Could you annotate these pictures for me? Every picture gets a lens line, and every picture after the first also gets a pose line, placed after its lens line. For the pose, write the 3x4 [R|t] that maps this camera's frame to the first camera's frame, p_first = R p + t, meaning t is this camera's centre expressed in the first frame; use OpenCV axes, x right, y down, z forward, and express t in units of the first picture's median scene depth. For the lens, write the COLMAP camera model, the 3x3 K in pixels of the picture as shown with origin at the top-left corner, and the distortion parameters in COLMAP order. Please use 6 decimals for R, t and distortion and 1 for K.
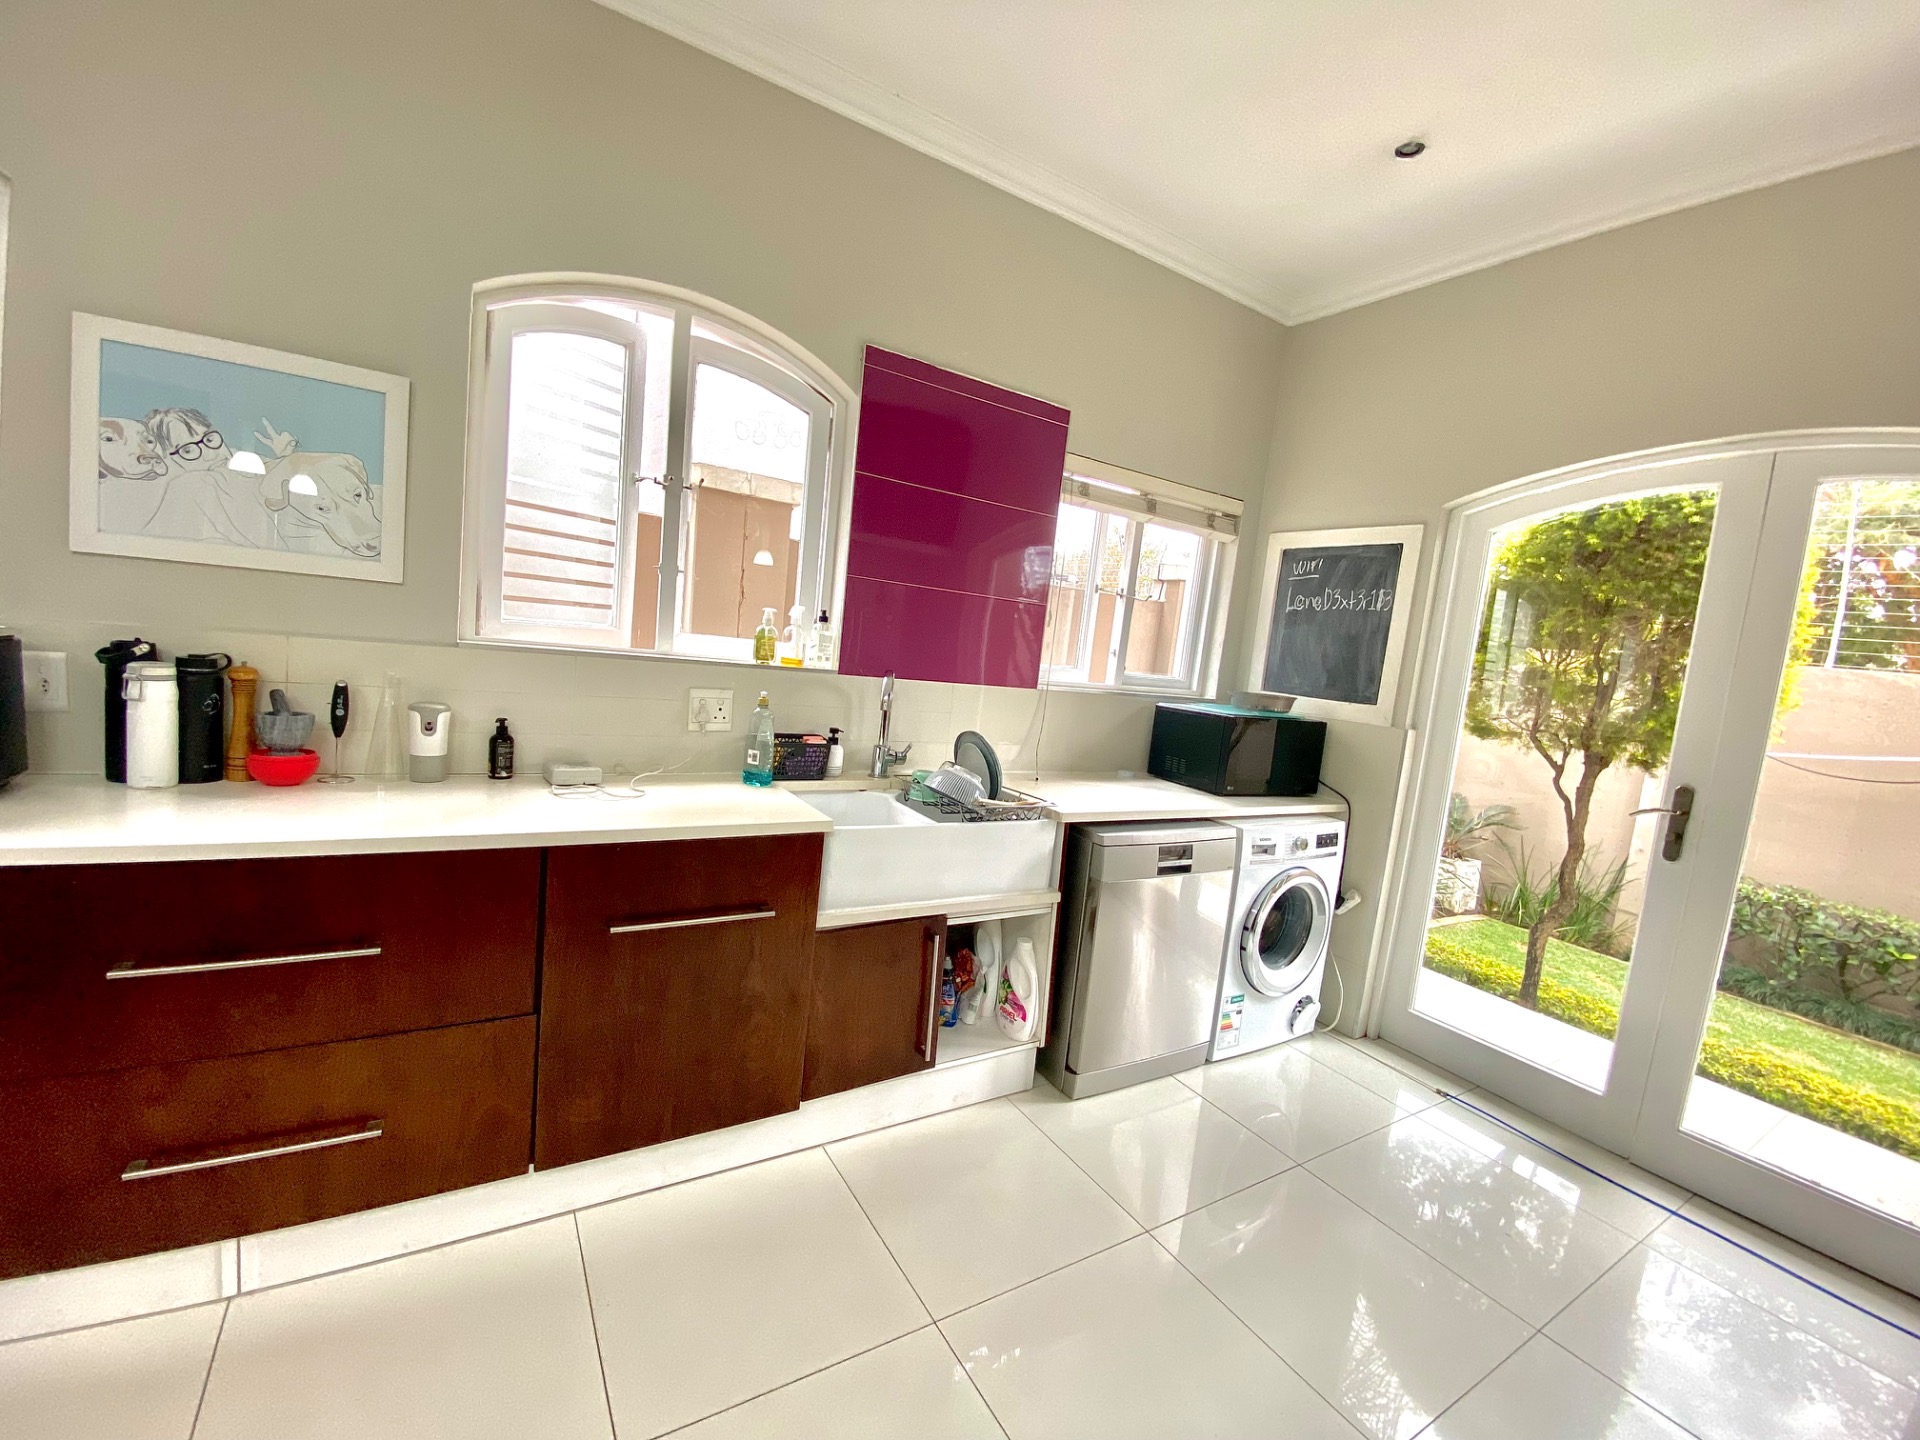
lens RADIAL K [[779.7, 0, 960.0], [0, 779.7, 731.8], [0, 0, 1]] dist [-0.002655, -0.006913]
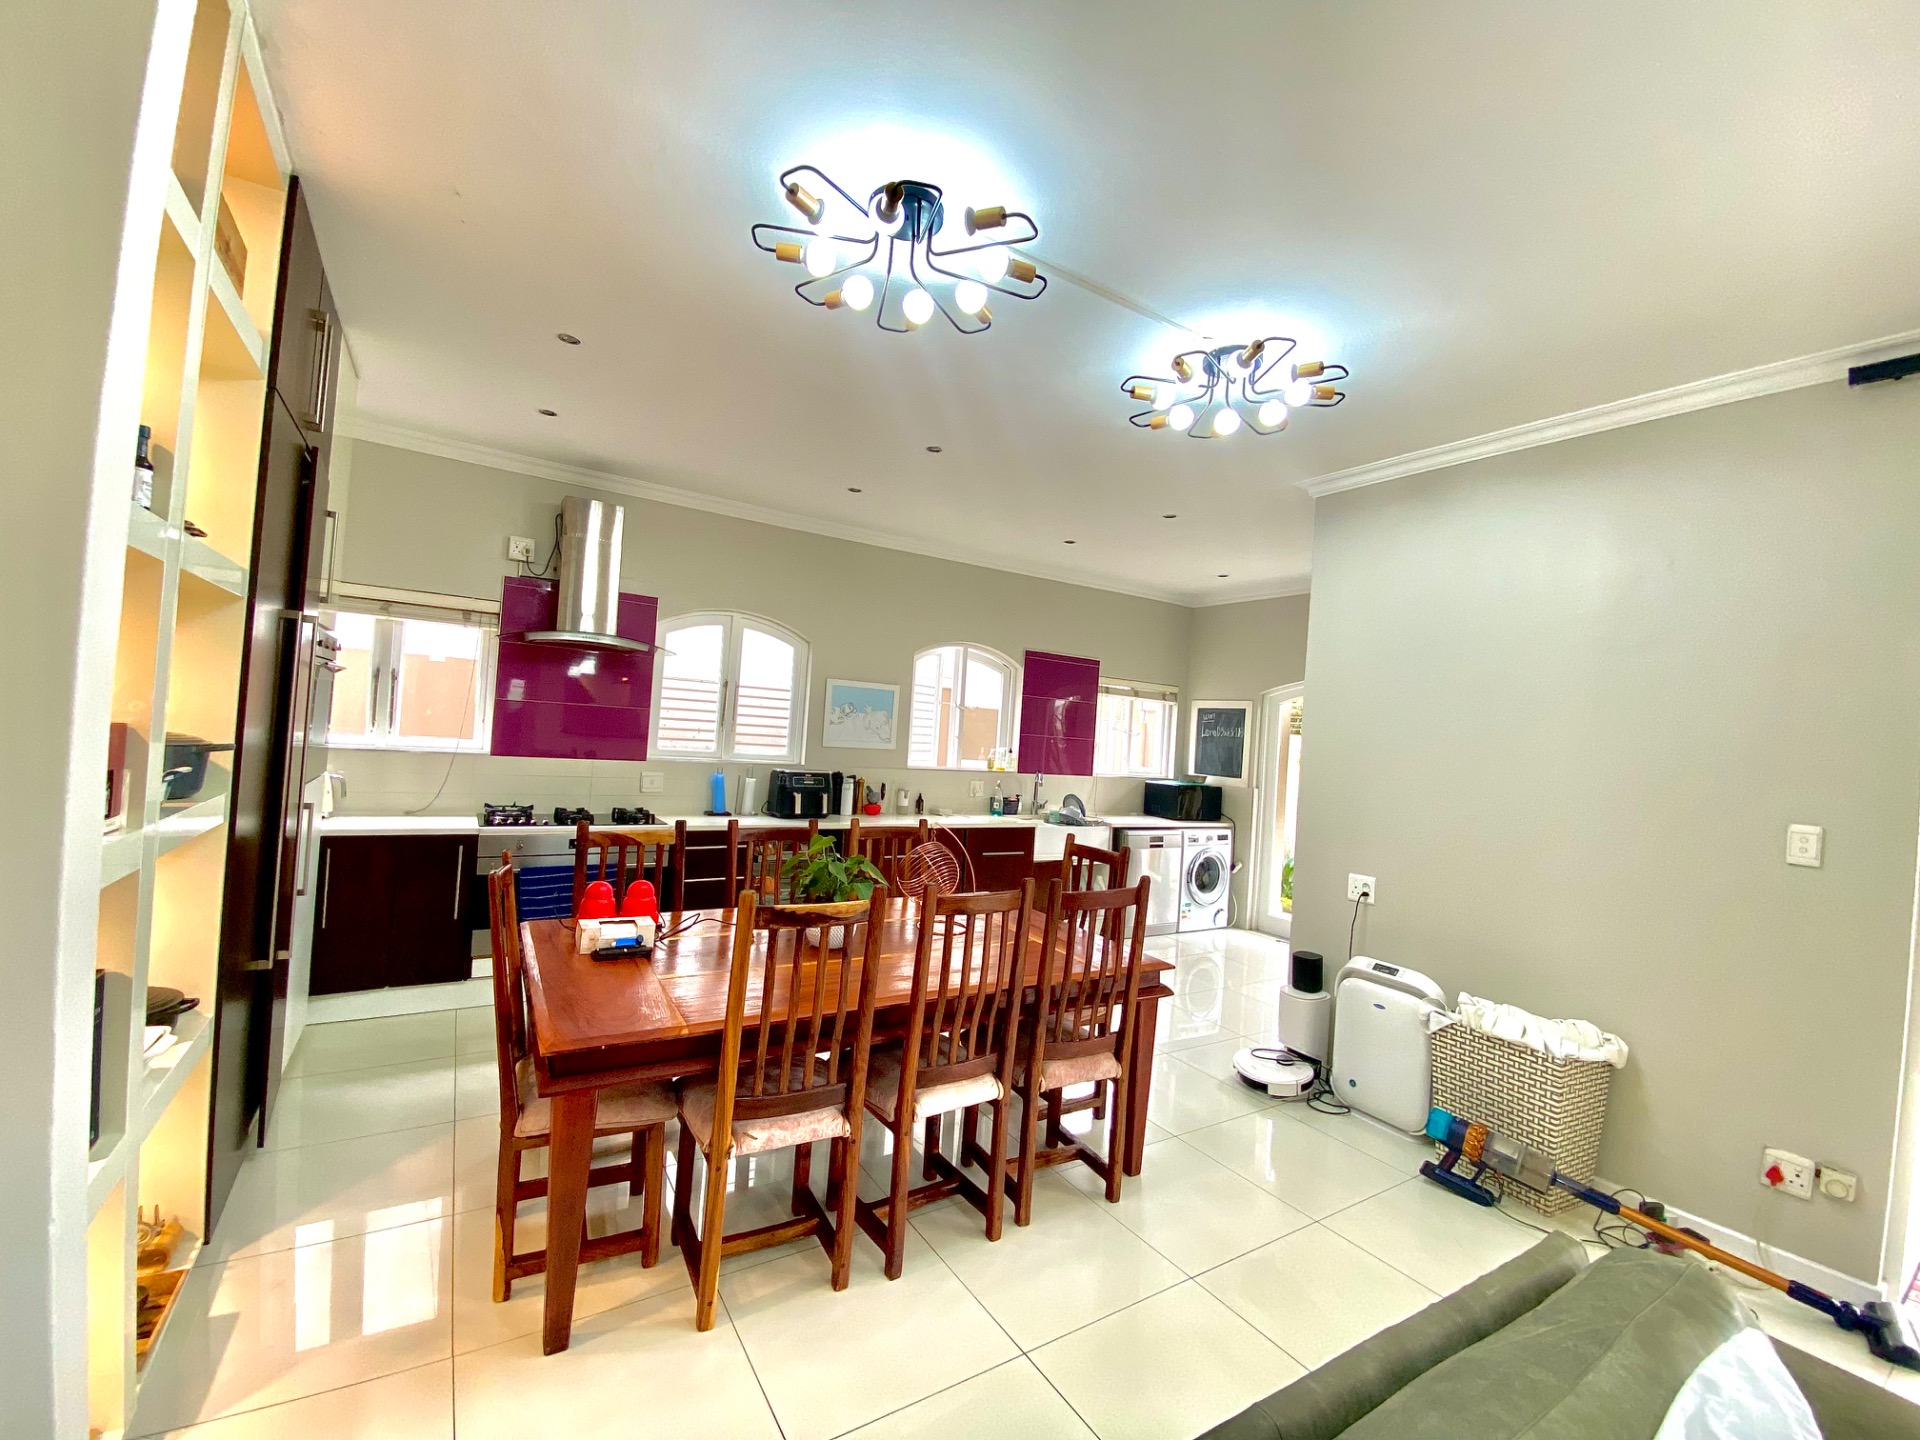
lens RADIAL K [[779.7, 0, 951.5], [0, 779.7, 706.3], [0, 0, 1]] dist [-0.002655, -0.006913]
pose [[0.999411, -0.034218, 0.002768, -0.321071], [0.034263, 0.989149, -0.142863, 0.055770], [0.002150, 0.142874, 0.989739, -1.323830]]
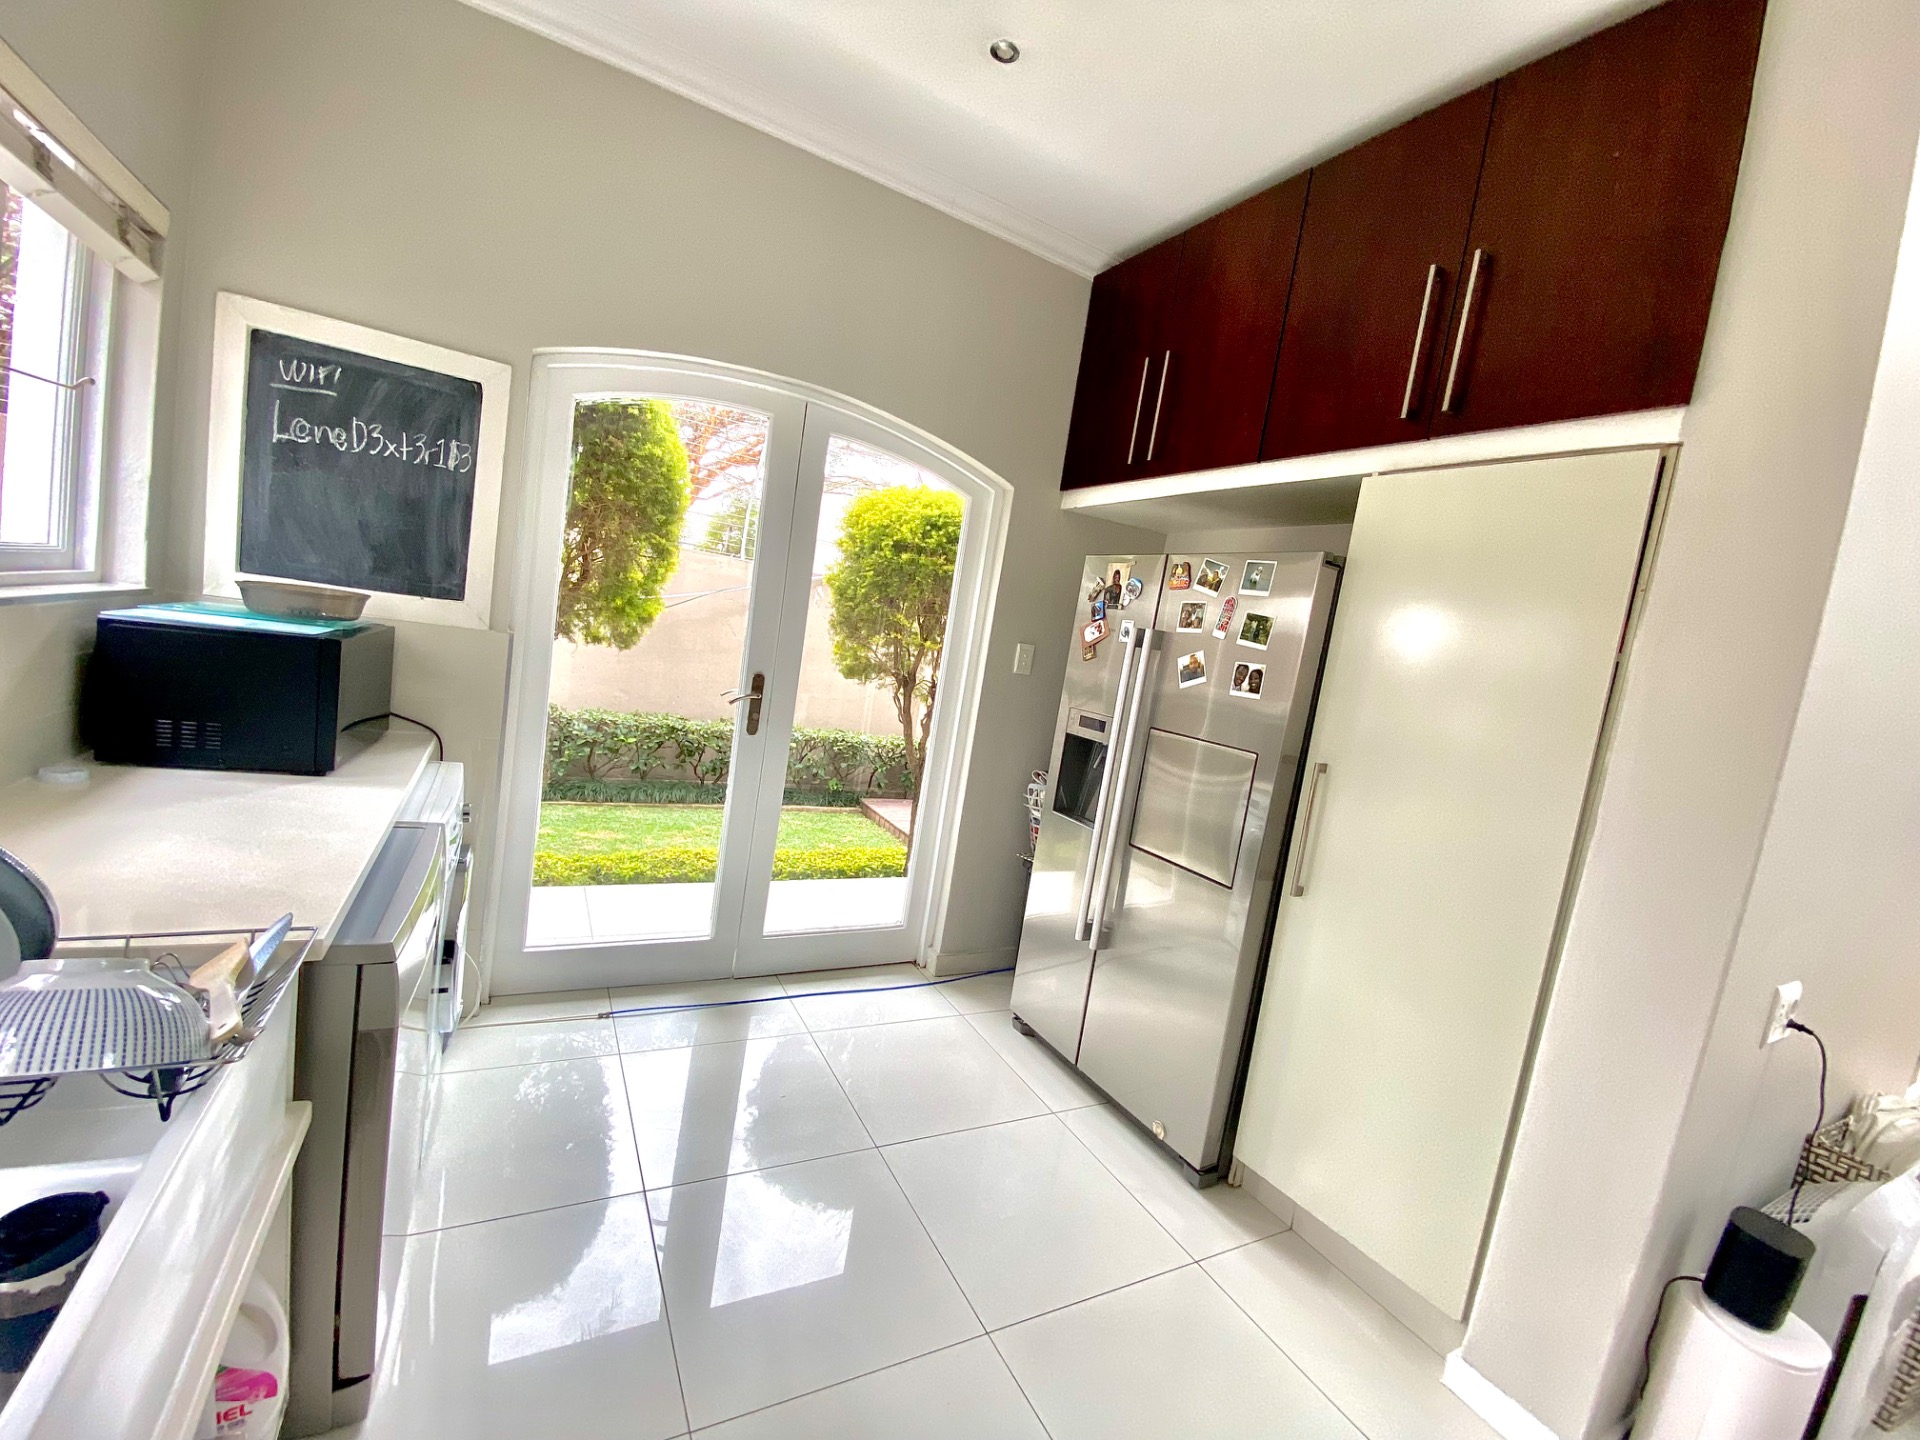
lens RADIAL K [[779.7, 0, 956.1], [0, 779.7, 721.9], [0, 0, 1]] dist [-0.002655, -0.006913]
pose [[0.067435, -0.206927, 0.976029, -0.197494], [-0.030504, 0.977371, 0.209320, -0.094407], [-0.997257, -0.043888, 0.059597, 0.486836]]
